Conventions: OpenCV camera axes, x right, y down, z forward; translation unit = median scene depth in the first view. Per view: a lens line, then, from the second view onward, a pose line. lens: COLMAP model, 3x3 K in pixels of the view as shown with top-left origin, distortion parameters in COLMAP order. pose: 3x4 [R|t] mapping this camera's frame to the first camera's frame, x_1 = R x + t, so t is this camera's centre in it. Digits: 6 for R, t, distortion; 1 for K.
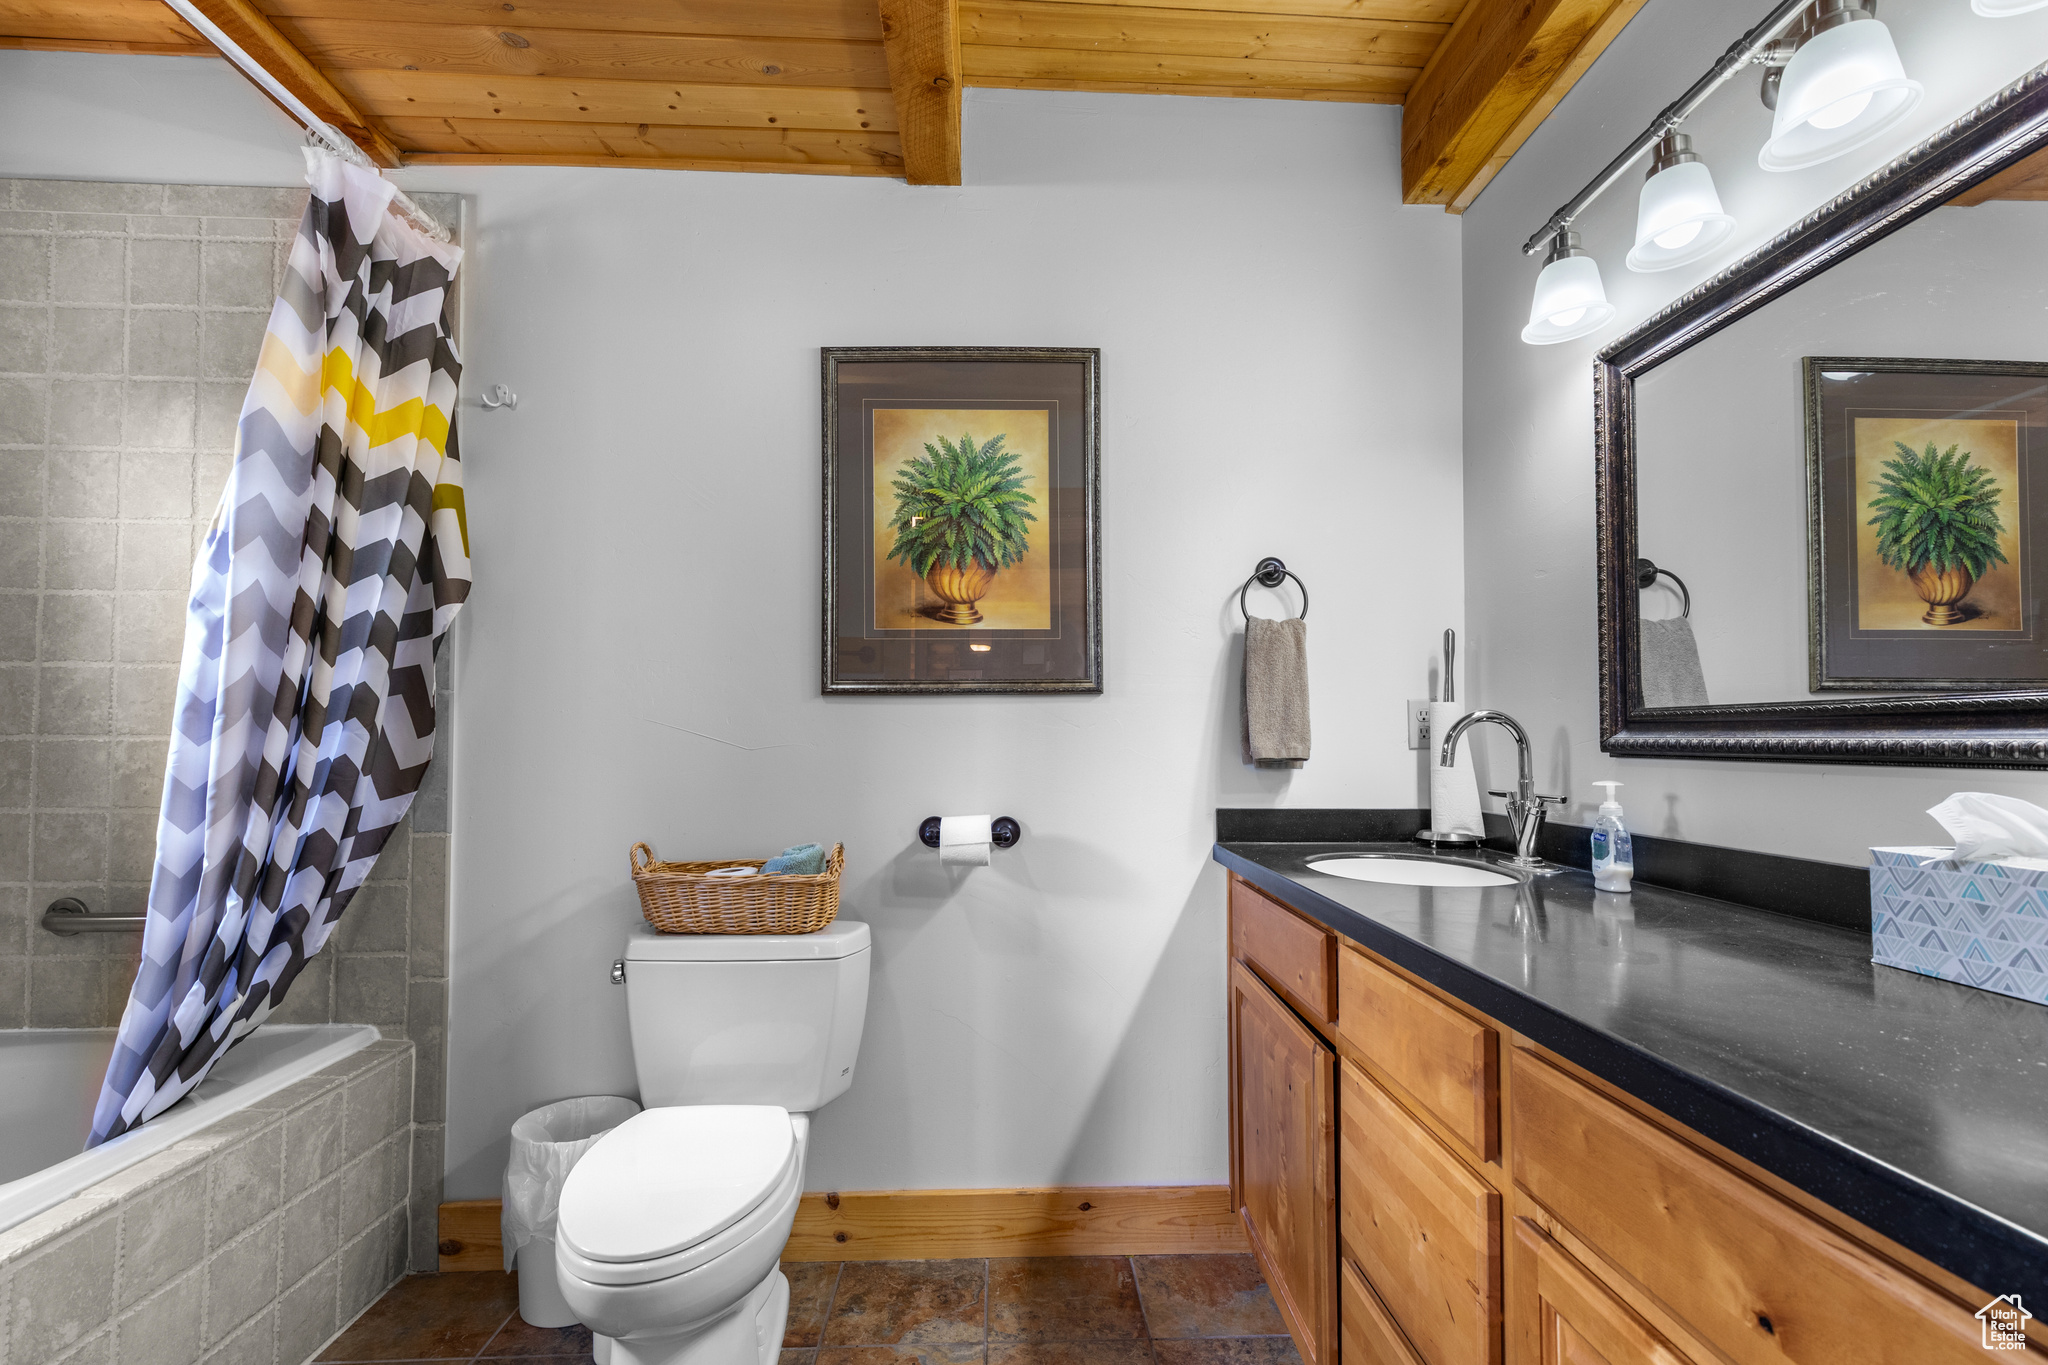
lens RADIAL K [[928.5, 0, 1029.8], [0, 928.5, 709.6], [0, 0, 1]] dist [0.001469, -0.000153]
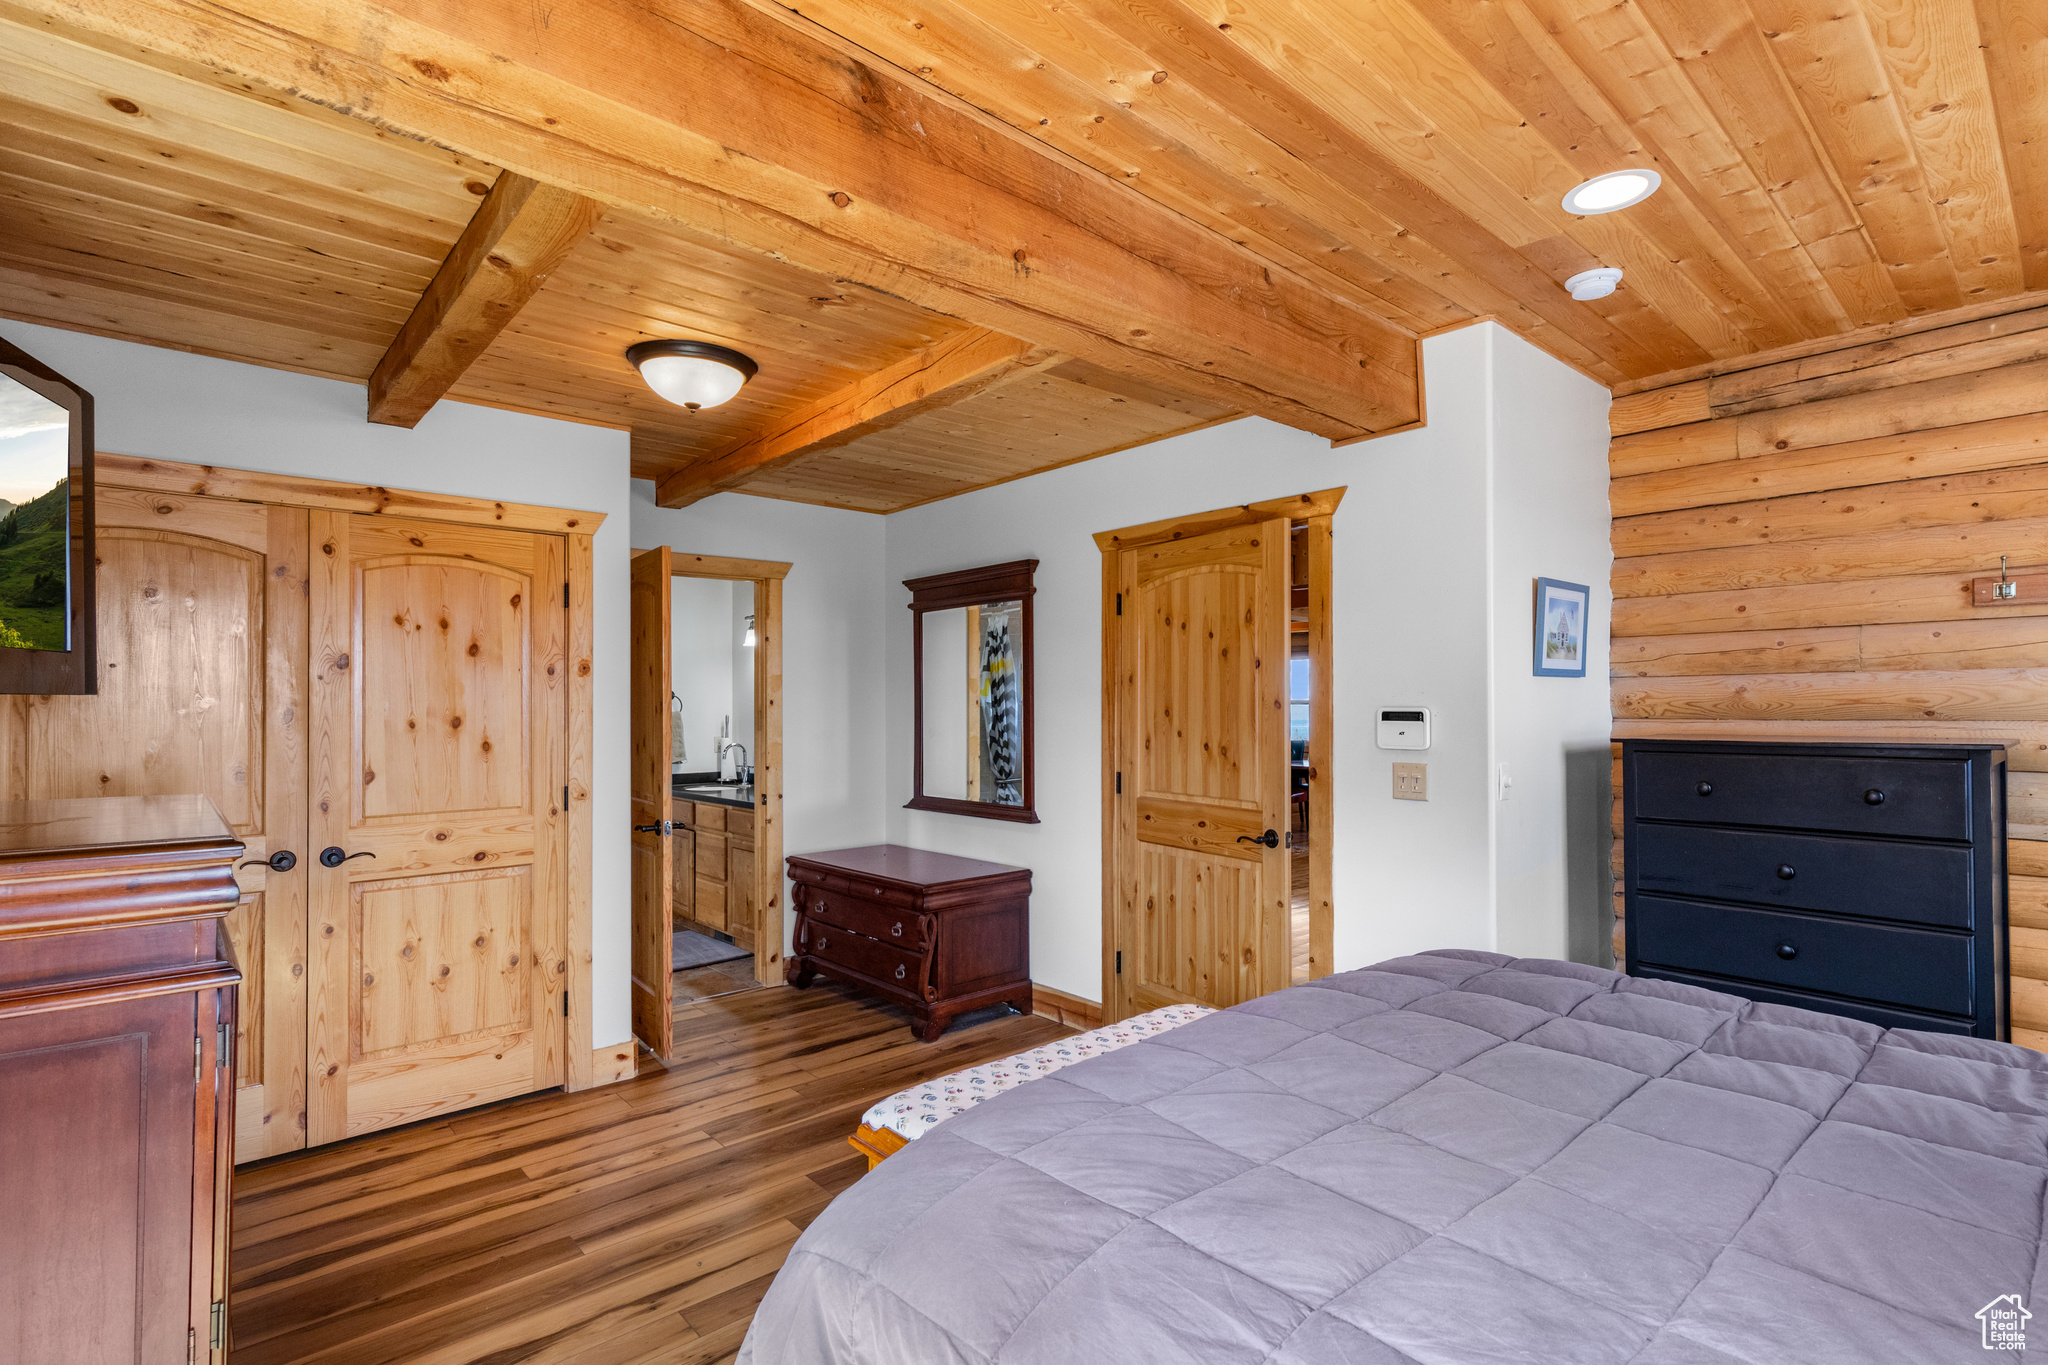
lens RADIAL K [[927.7, 0, 1024.0], [0, 927.7, 682.5], [0, 0, 1]] dist [0.008074, -0.003549]
pose [[0.769381, 0.007110, 0.638751, -1.334211], [-0.017465, 0.999798, 0.009908, -0.409907], [-0.638552, -0.018779, 0.769350, -3.489944]]
